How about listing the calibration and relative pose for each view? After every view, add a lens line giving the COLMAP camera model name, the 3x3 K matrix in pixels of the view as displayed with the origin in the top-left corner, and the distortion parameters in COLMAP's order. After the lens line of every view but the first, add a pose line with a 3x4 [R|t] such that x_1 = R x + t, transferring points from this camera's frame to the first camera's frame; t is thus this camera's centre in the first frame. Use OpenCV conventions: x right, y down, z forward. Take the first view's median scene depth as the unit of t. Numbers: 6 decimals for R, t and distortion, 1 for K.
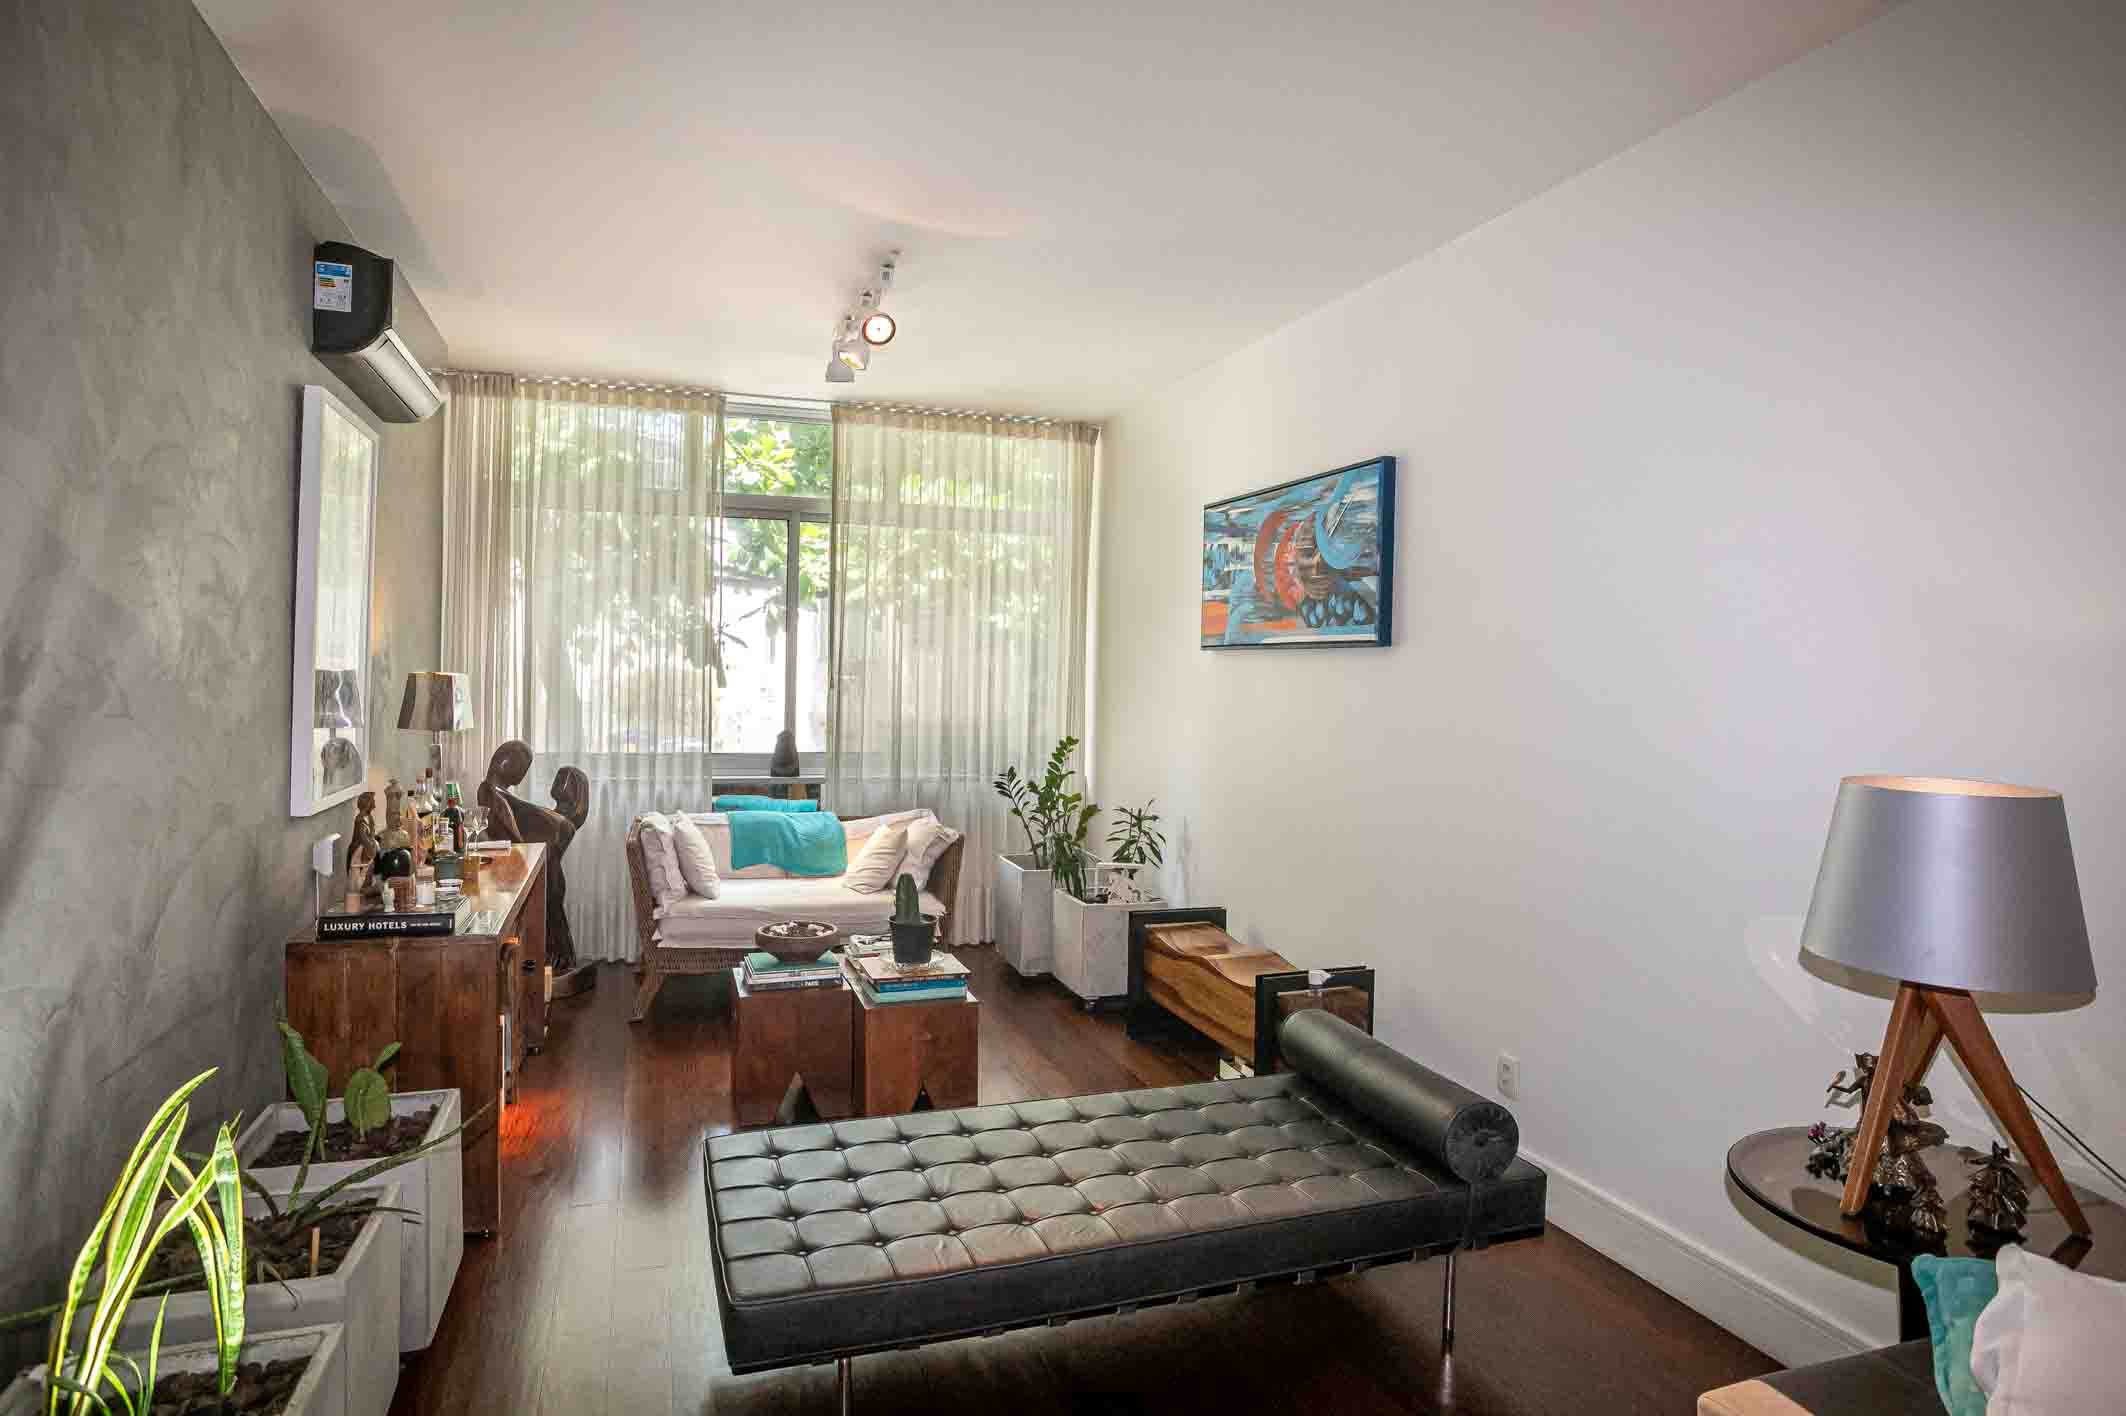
lens RADIAL K [[1168.2, 0, 1014.6], [0, 1168.2, 673.3], [0, 0, 1]] dist [-0.002962, -0.000105]
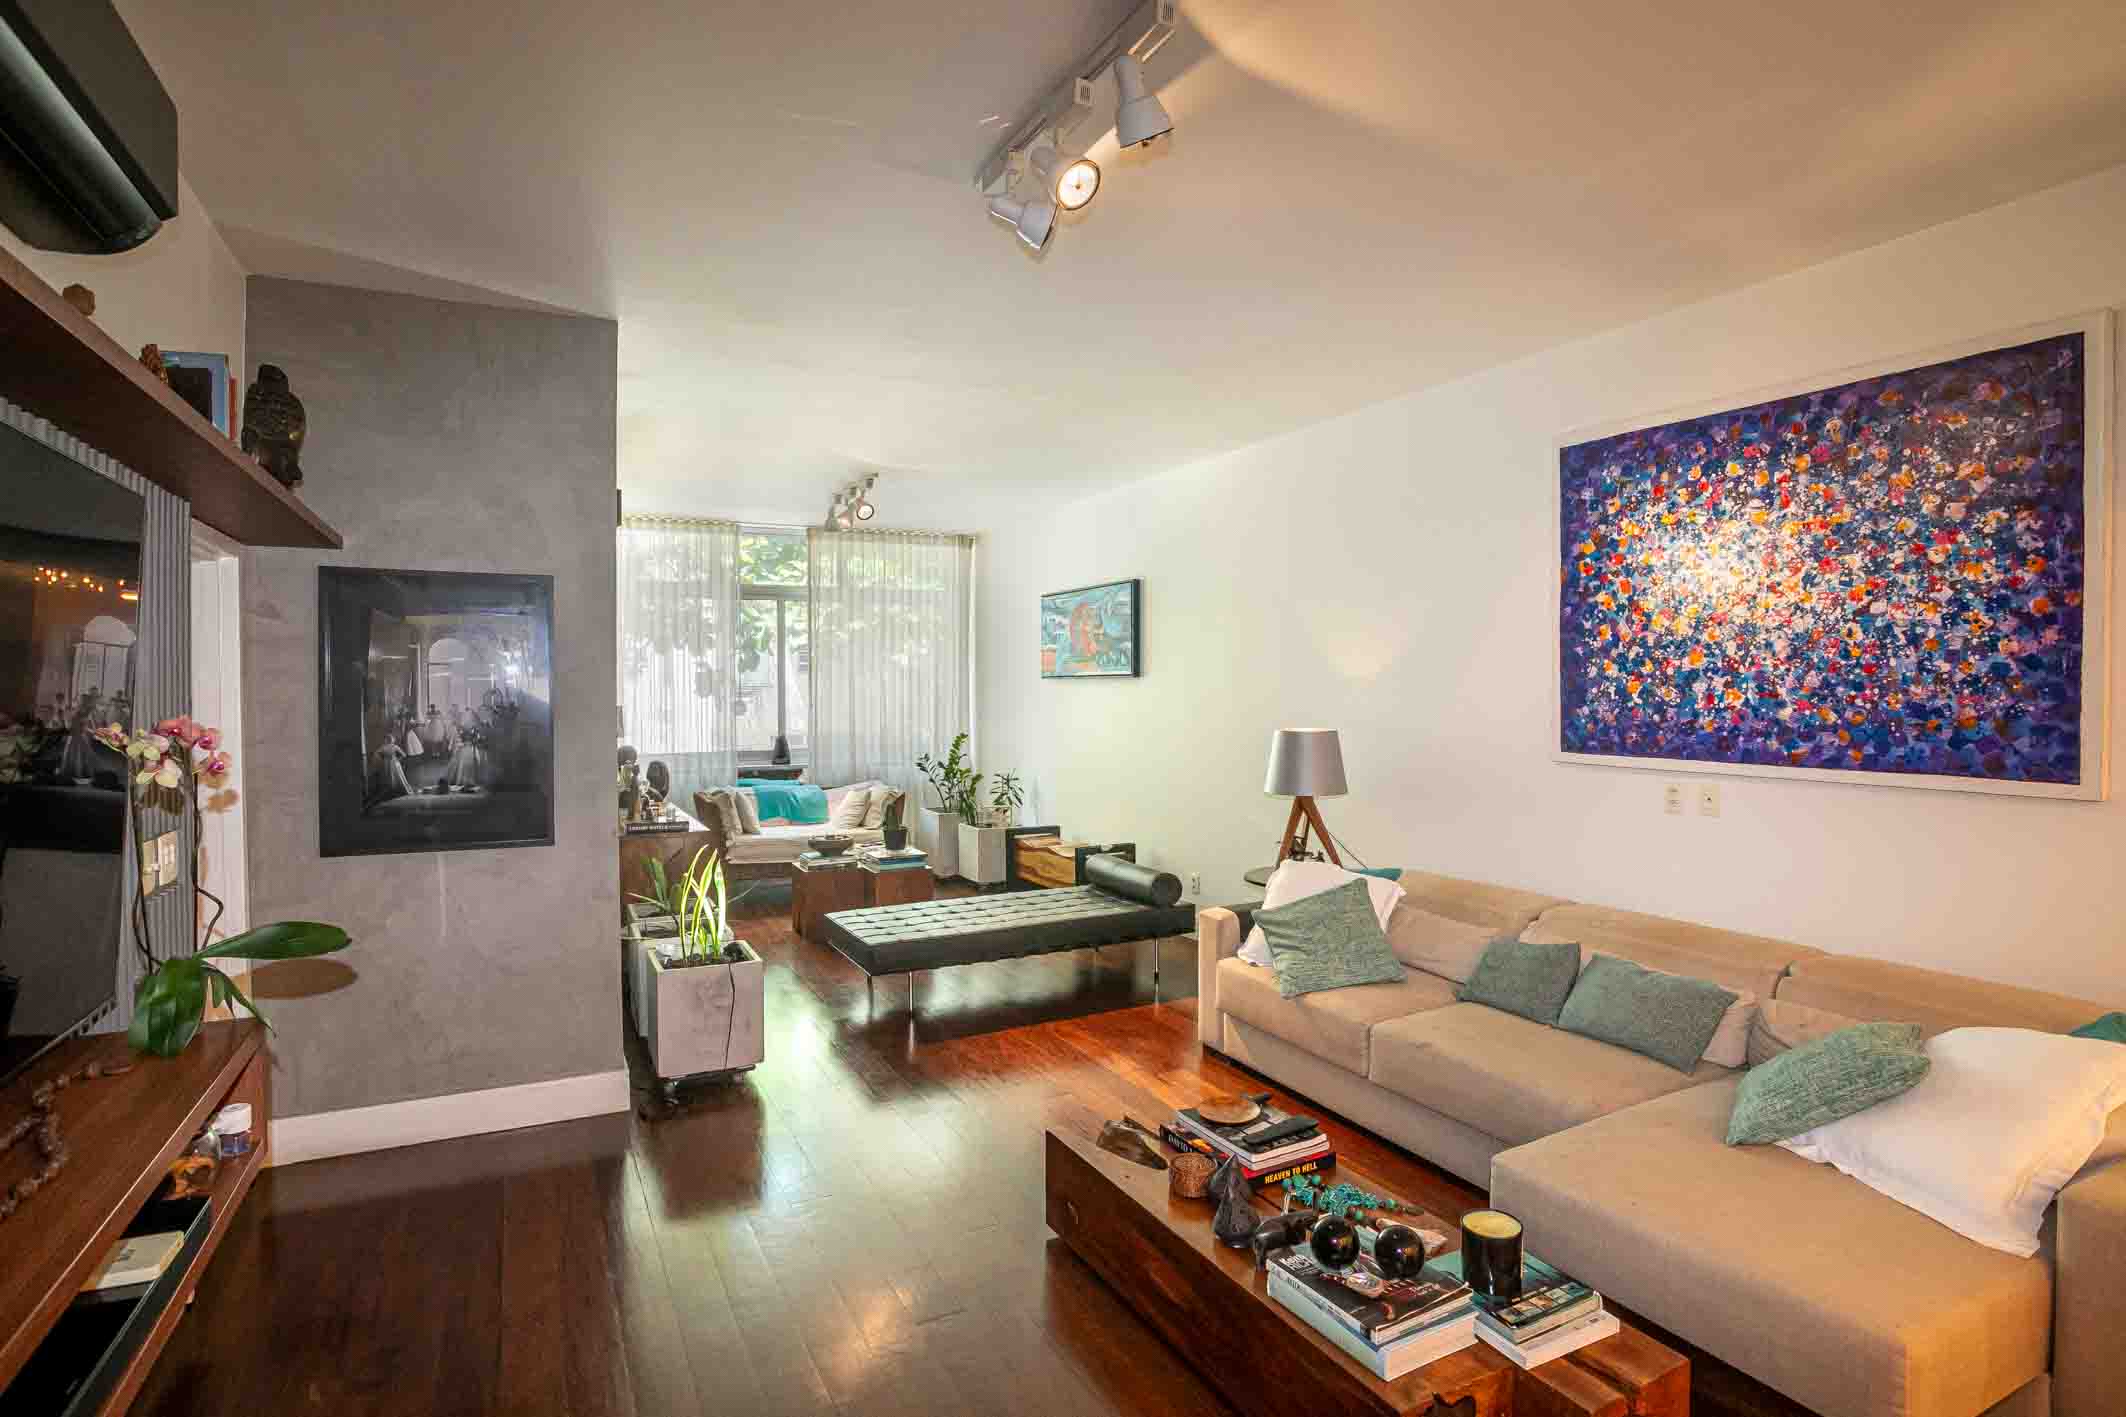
lens RADIAL K [[1060.9, 0, 1063.0], [0, 1060.9, 708.5], [0, 0, 1]] dist [-0.073333, 0.050841]
pose [[0.983322, -0.028314, 0.179657, -0.091403], [0.024831, 0.999458, 0.021604, -0.009214], [-0.180171, -0.016783, 0.983492, -0.541590]]
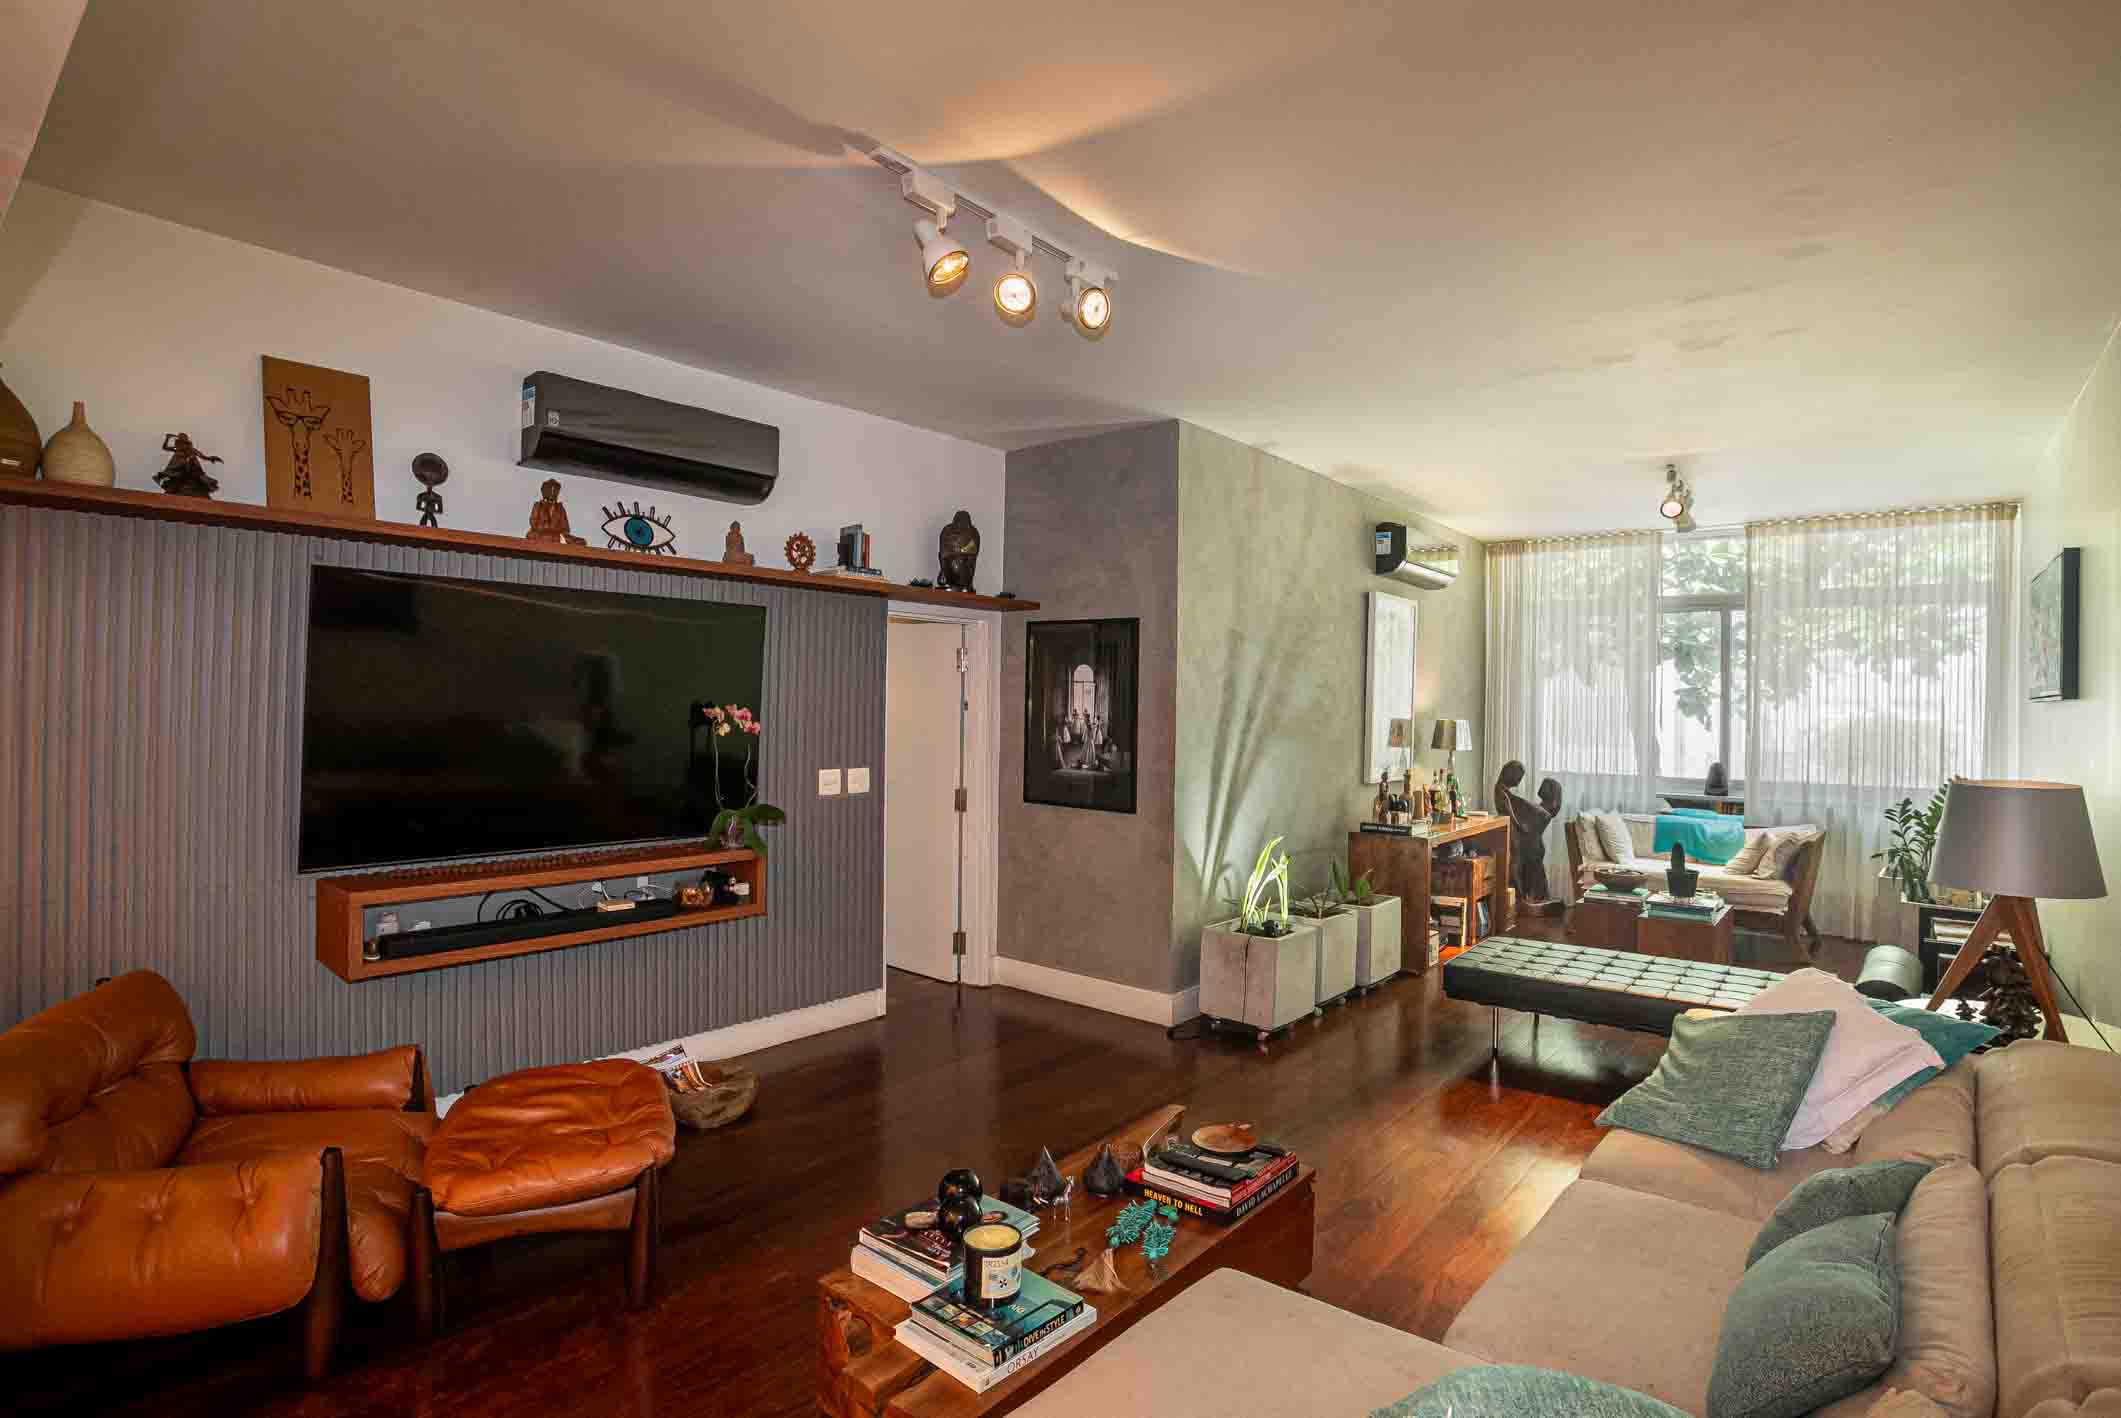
lens RADIAL K [[1058.4, 0, 1060.5], [0, 1058.4, 709.0], [0, 0, 1]] dist [-0.073333, 0.050841]
pose [[0.548855, -0.008499, -0.835875, 0.478497], [-0.004458, 0.999904, -0.013095, 0.005837], [0.835906, 0.010914, 0.548764, -0.381622]]
